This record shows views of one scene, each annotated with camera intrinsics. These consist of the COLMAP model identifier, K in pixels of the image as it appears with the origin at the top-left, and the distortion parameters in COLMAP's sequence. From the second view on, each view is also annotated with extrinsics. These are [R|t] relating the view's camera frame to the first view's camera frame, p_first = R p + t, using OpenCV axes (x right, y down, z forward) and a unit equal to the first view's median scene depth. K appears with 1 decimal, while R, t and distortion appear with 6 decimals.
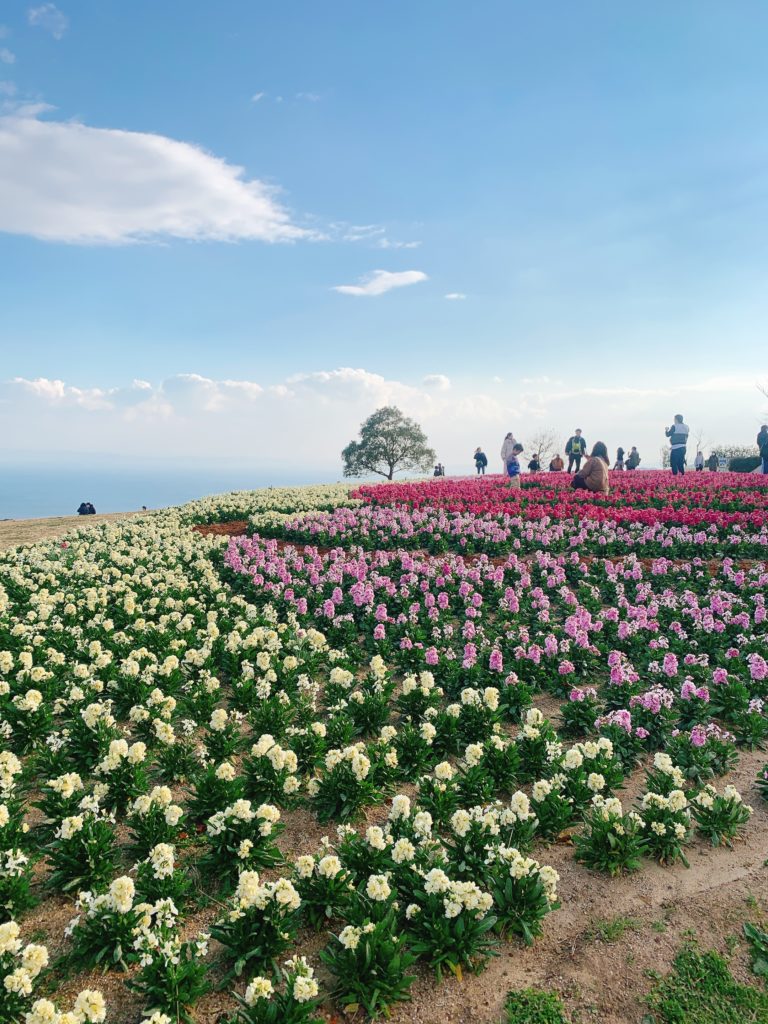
lens RADIAL K [[765.4, 0, 384.0], [0, 765.4, 512.0], [0, 0, 1]] dist [-0.006297, 0.000935]
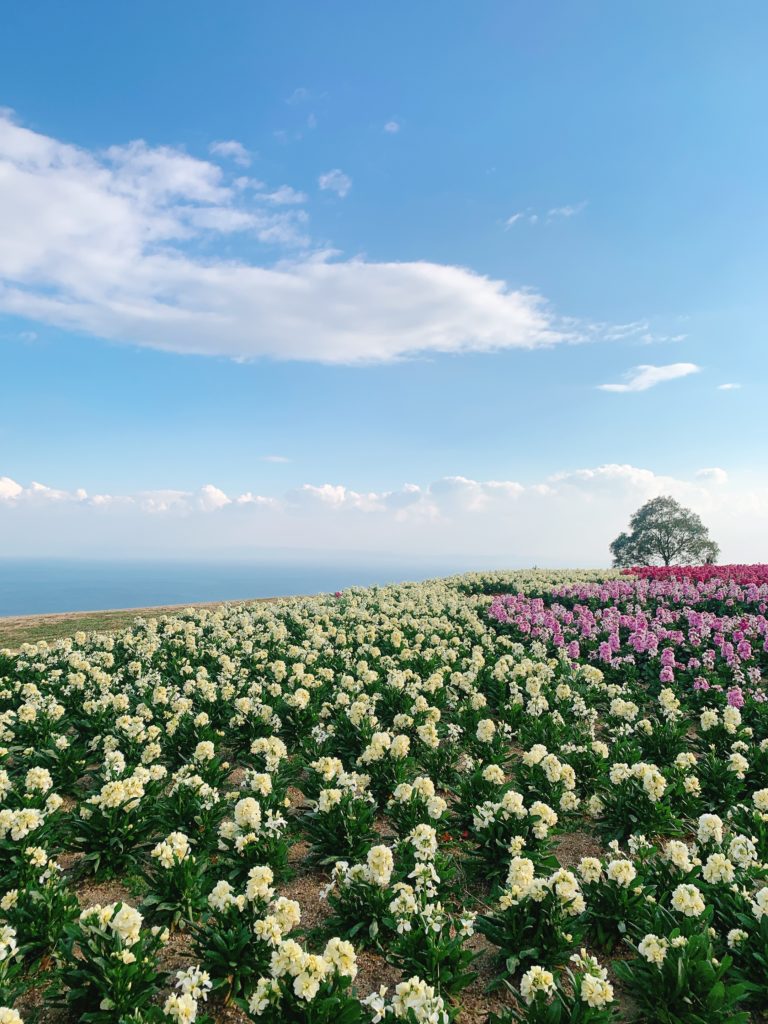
lens RADIAL K [[745.5, 0, 384.0], [0, 745.5, 512.0], [0, 0, 1]] dist [0.166272, -0.333810]
pose [[0.941179, -0.047582, -0.334541, -0.010524], [-0.007499, 0.986851, -0.161459, 0.112434], [0.337825, 0.154470, 0.928447, 0.054786]]
